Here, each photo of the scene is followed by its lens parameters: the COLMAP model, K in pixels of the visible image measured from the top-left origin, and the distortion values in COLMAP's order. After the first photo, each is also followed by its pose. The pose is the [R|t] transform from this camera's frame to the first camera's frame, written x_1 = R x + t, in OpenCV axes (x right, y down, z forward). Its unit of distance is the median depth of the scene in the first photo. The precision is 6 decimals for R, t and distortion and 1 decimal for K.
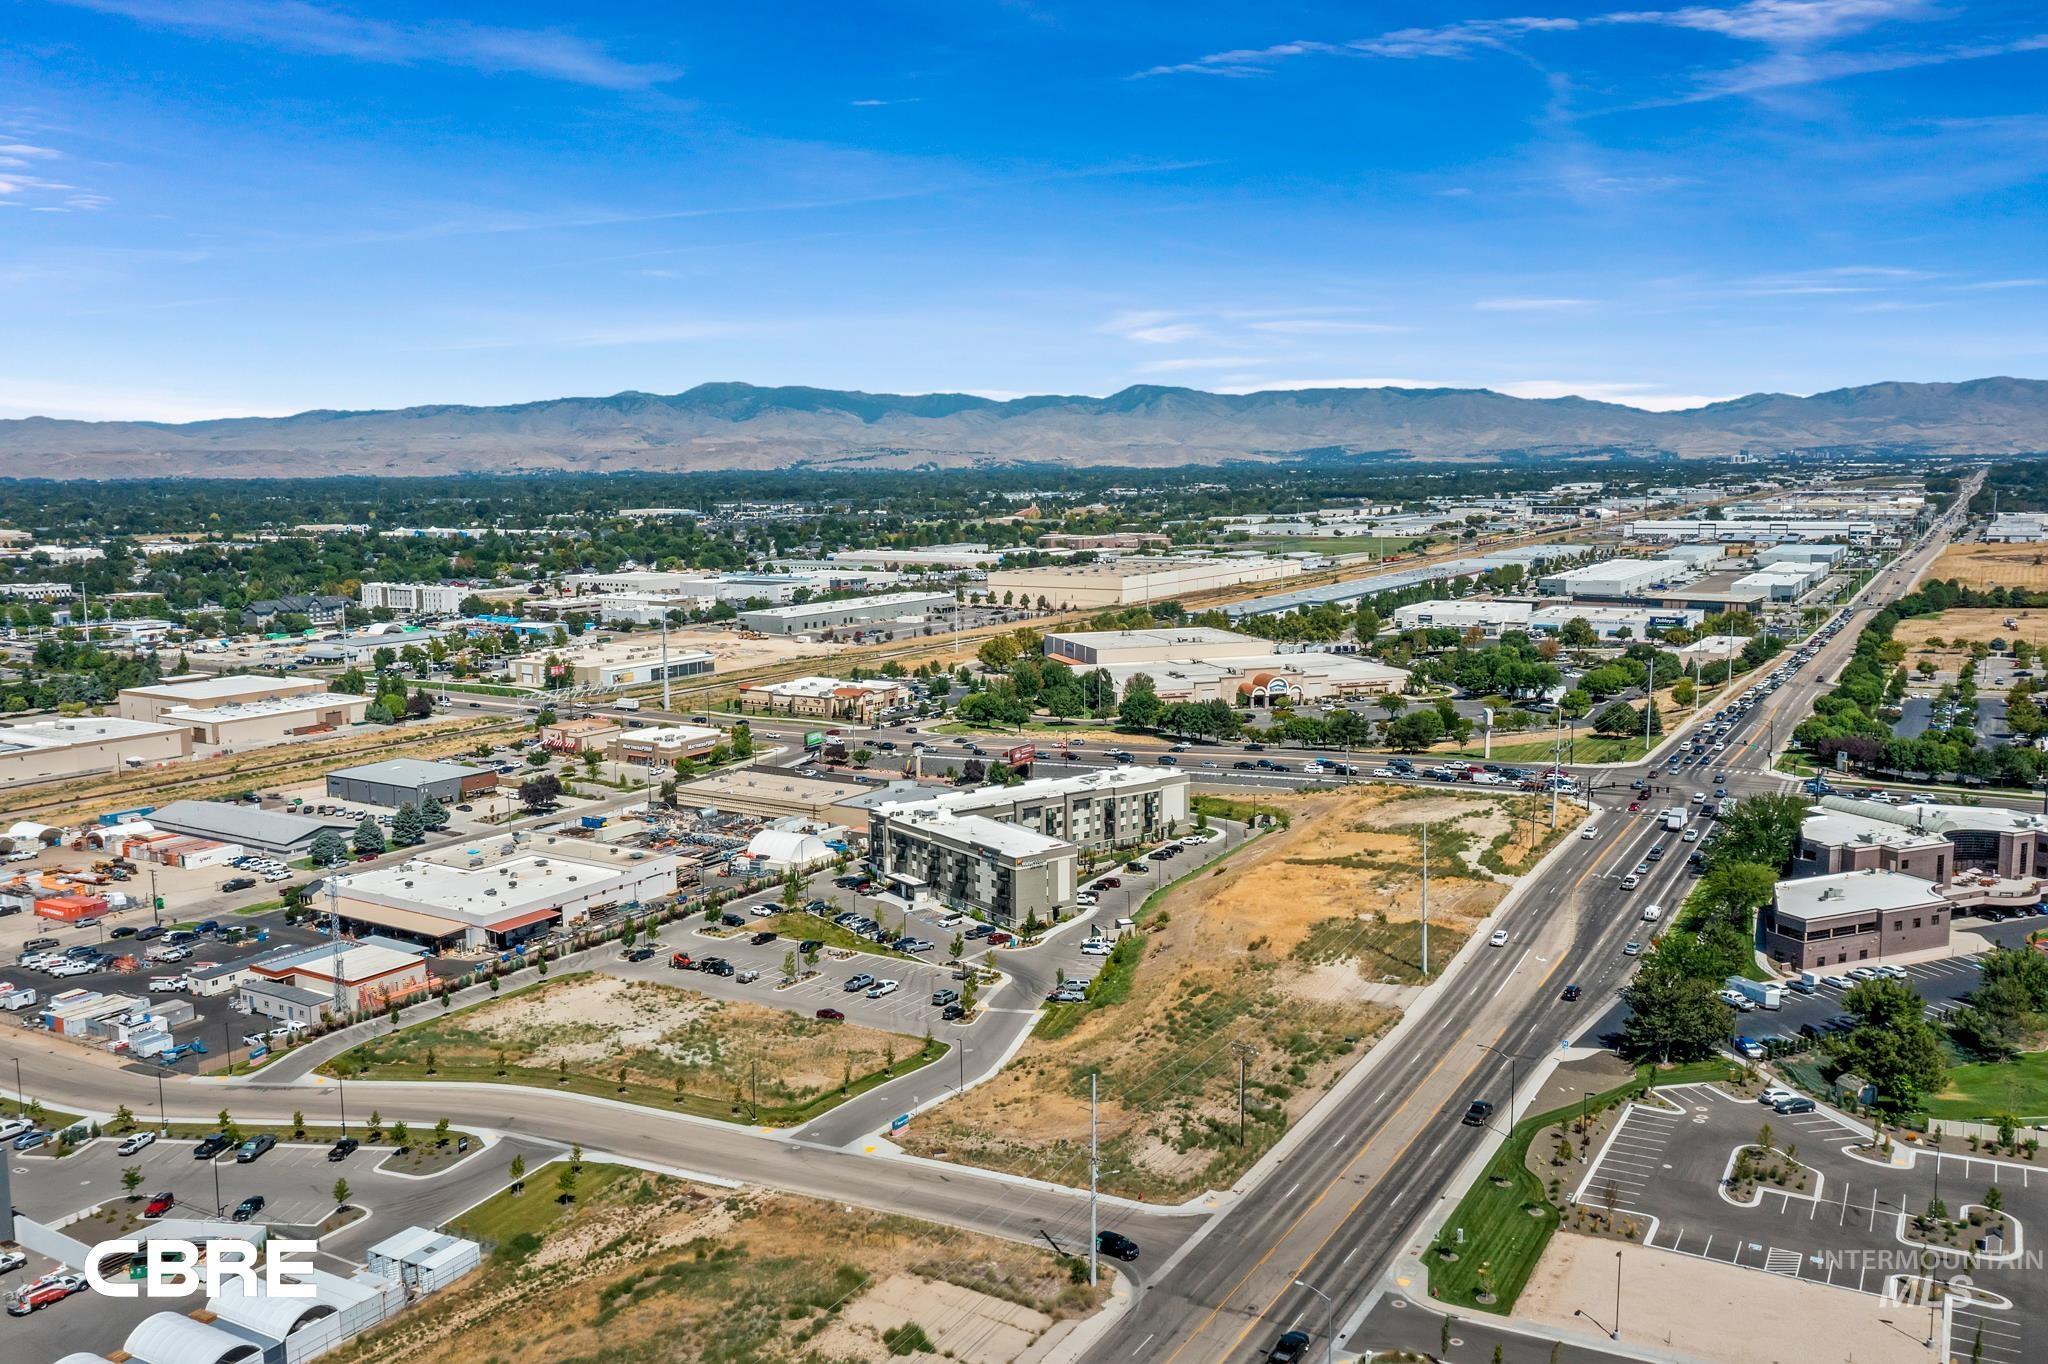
lens RADIAL K [[1594.5, 0, 1024.0], [0, 1594.5, 682.0], [0, 0, 1]] dist [0.007257, 0.008580]
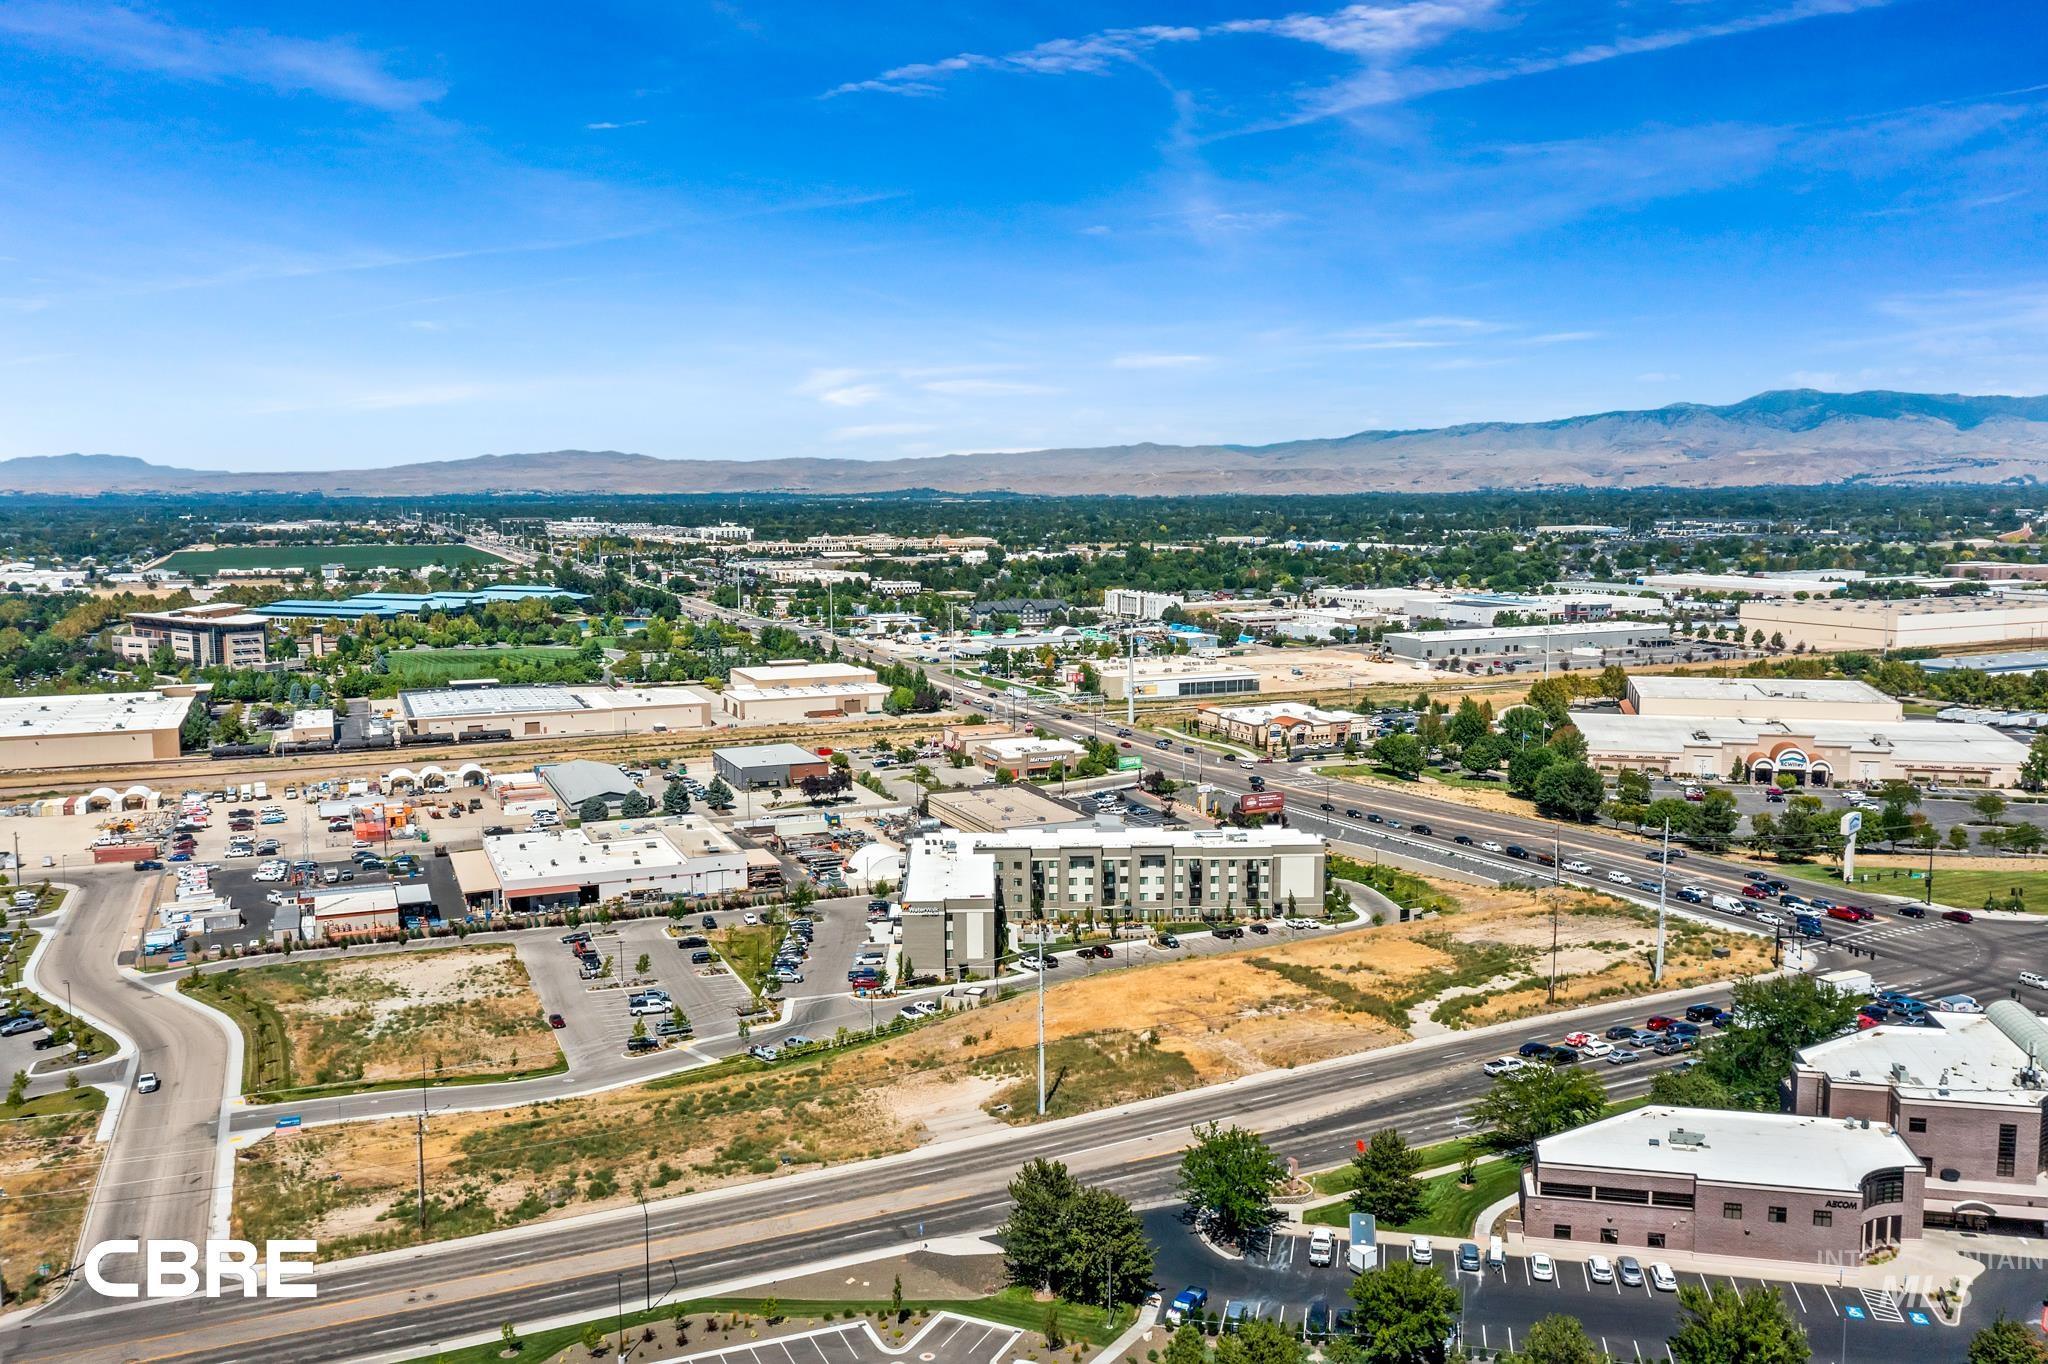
lens RADIAL K [[1588.0, 0, 1024.0], [0, 1588.0, 682.0], [0, 0, 1]] dist [-0.006439, 0.004356]
pose [[0.813844, 0.069418, -0.576922, 0.561759], [-0.074702, 0.997099, 0.014597, -0.034711], [0.576262, 0.031218, 0.816669, 0.279851]]
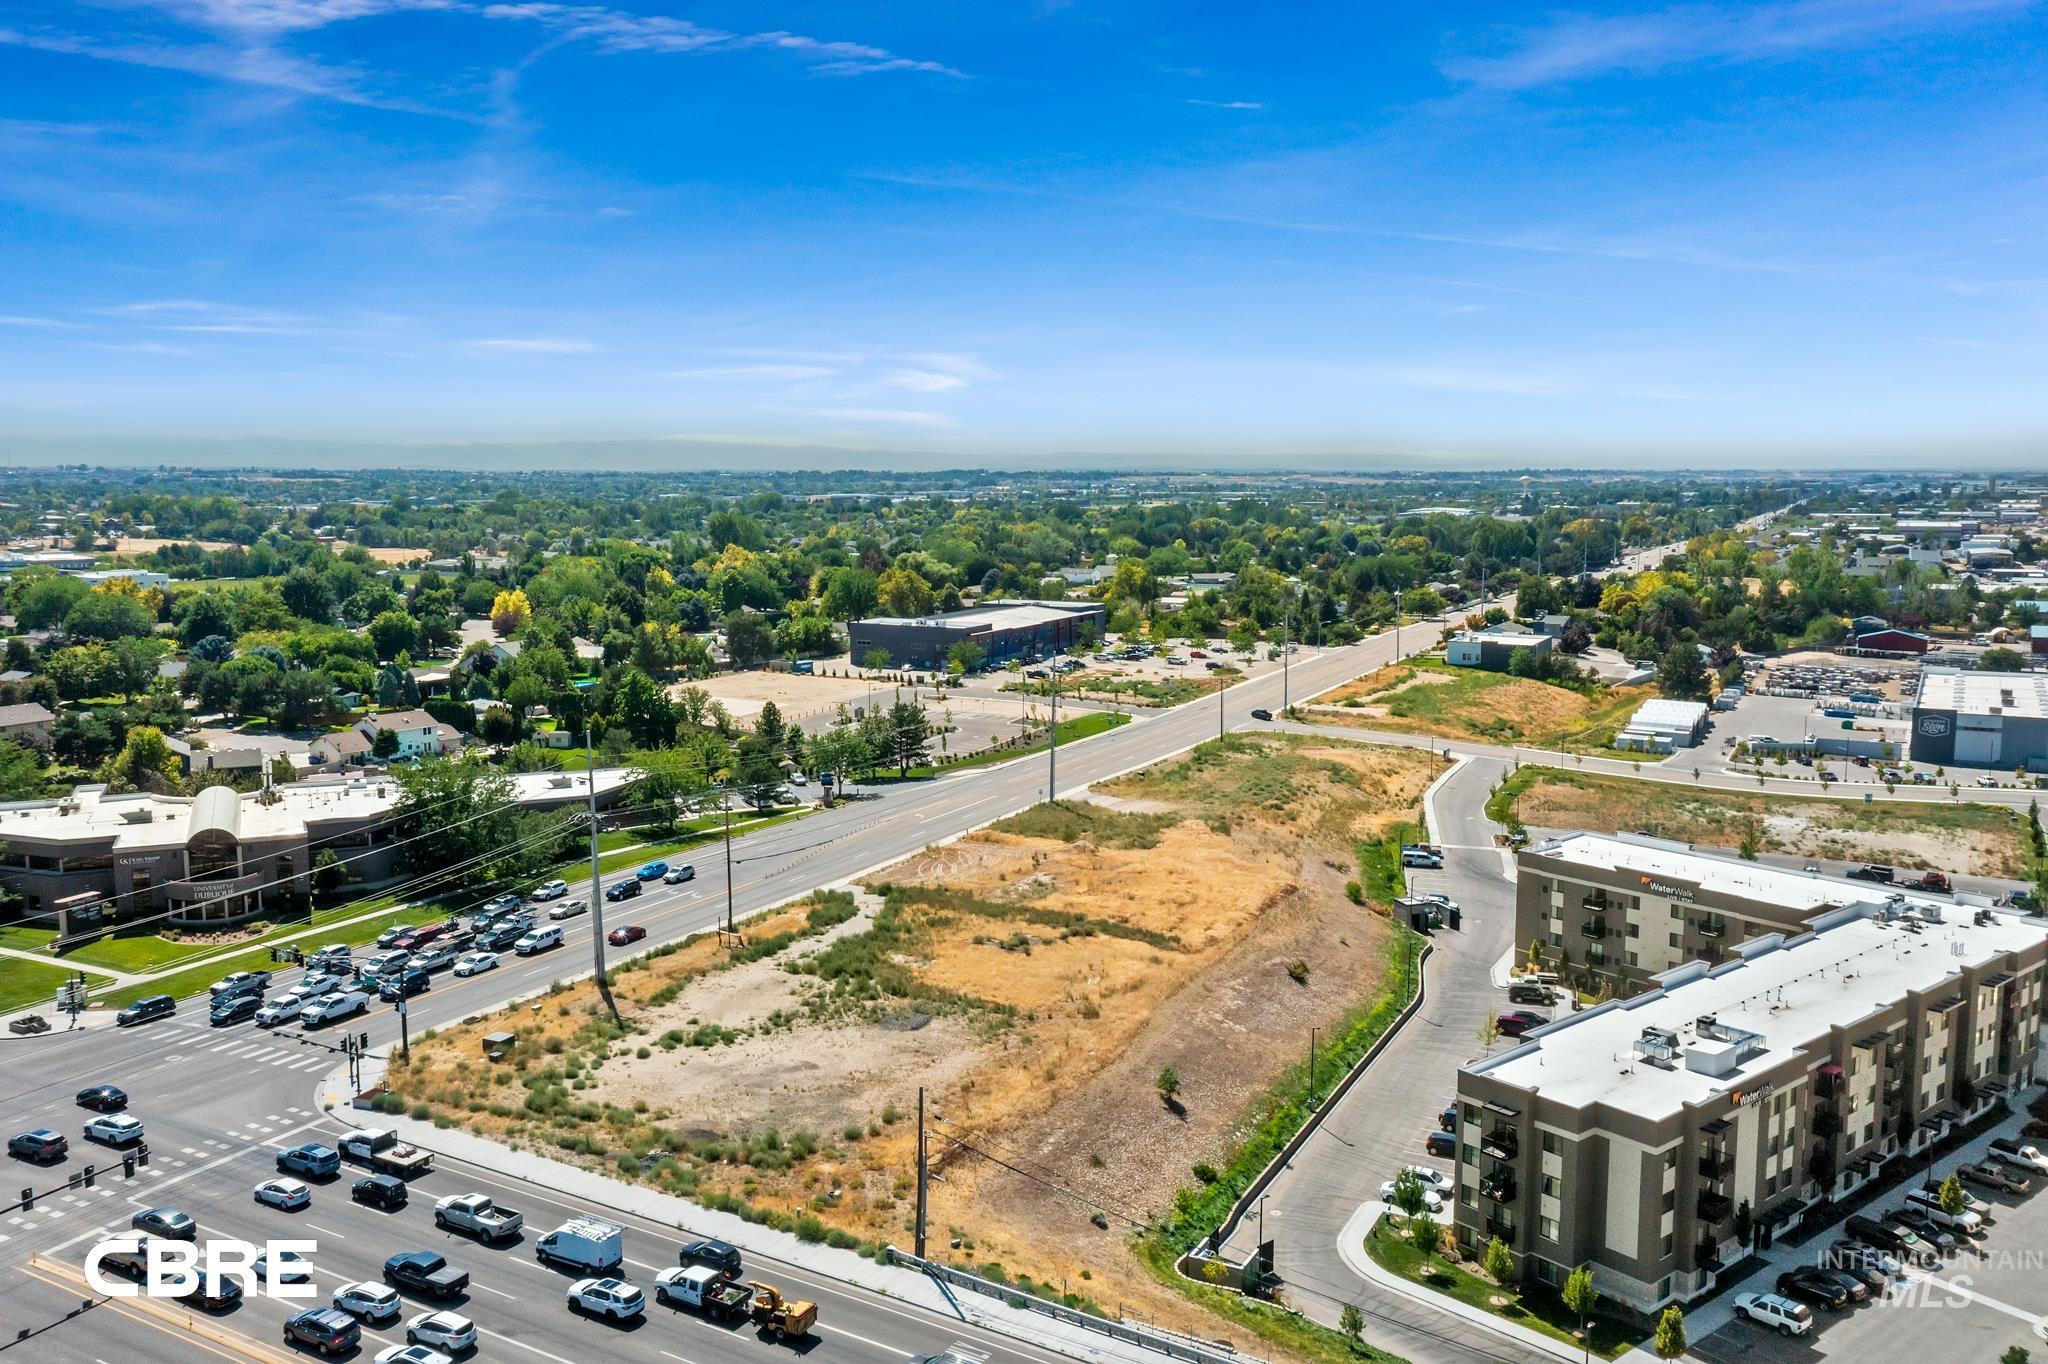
lens RADIAL K [[1601.6, 0, 1024.0], [0, 1601.6, 682.0], [0, 0, 1]] dist [0.005848, 0.003639]
pose [[-0.998383, 0.017904, -0.053955, 0.261496], [0.003592, 0.967079, 0.254453, -0.122205], [0.056734, 0.253847, -0.965579, 1.599561]]
